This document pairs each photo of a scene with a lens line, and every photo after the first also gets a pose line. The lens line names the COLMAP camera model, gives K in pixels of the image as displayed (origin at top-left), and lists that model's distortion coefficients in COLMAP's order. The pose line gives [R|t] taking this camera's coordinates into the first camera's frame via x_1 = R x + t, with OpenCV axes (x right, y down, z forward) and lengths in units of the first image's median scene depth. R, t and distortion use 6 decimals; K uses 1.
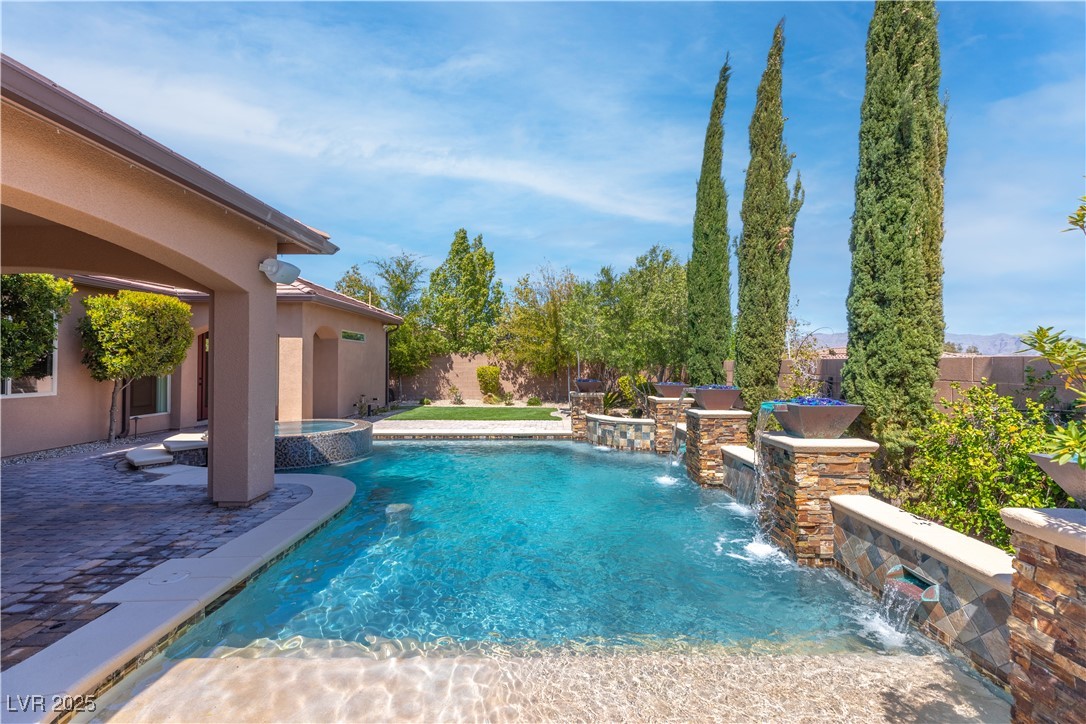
lens RADIAL K [[482.6, 0, 551.9], [0, 482.6, 363.9], [0, 0, 1]] dist [0.005682, 0.001250]
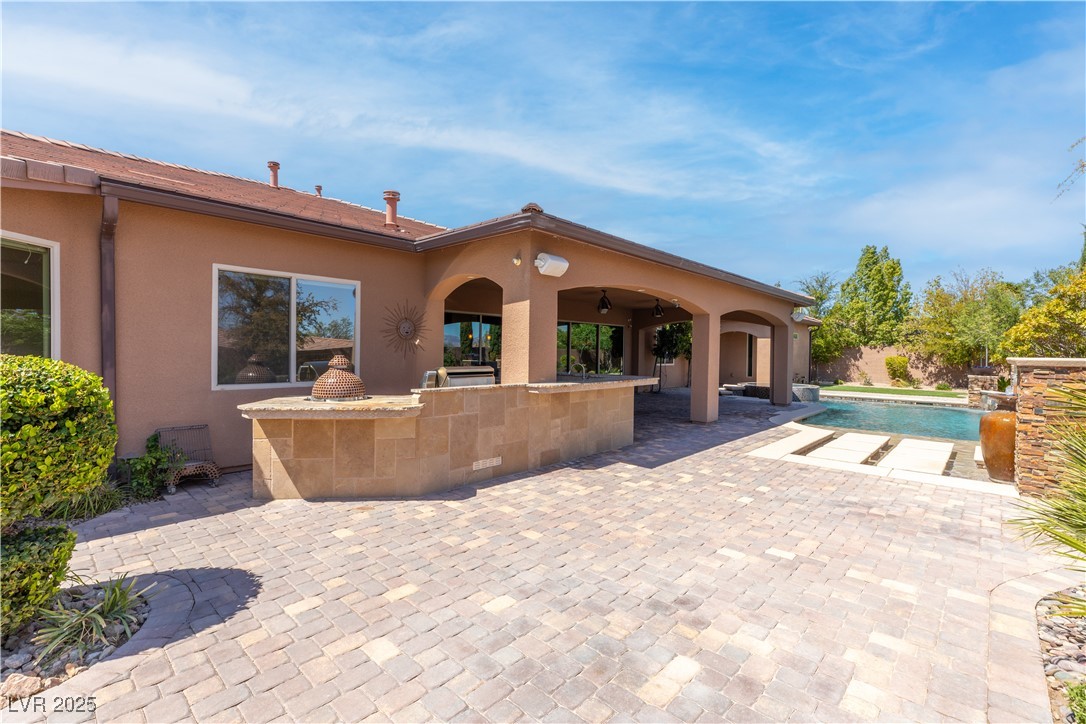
lens RADIAL K [[482.6, 0, 552.0], [0, 482.6, 348.4], [0, 0, 1]] dist [0.005682, 0.001250]
pose [[0.731848, 0.003999, -0.681456, 0.141618], [-0.011741, 0.999908, -0.006742, 0.005069], [0.681367, 0.012935, 0.731828, -1.075479]]
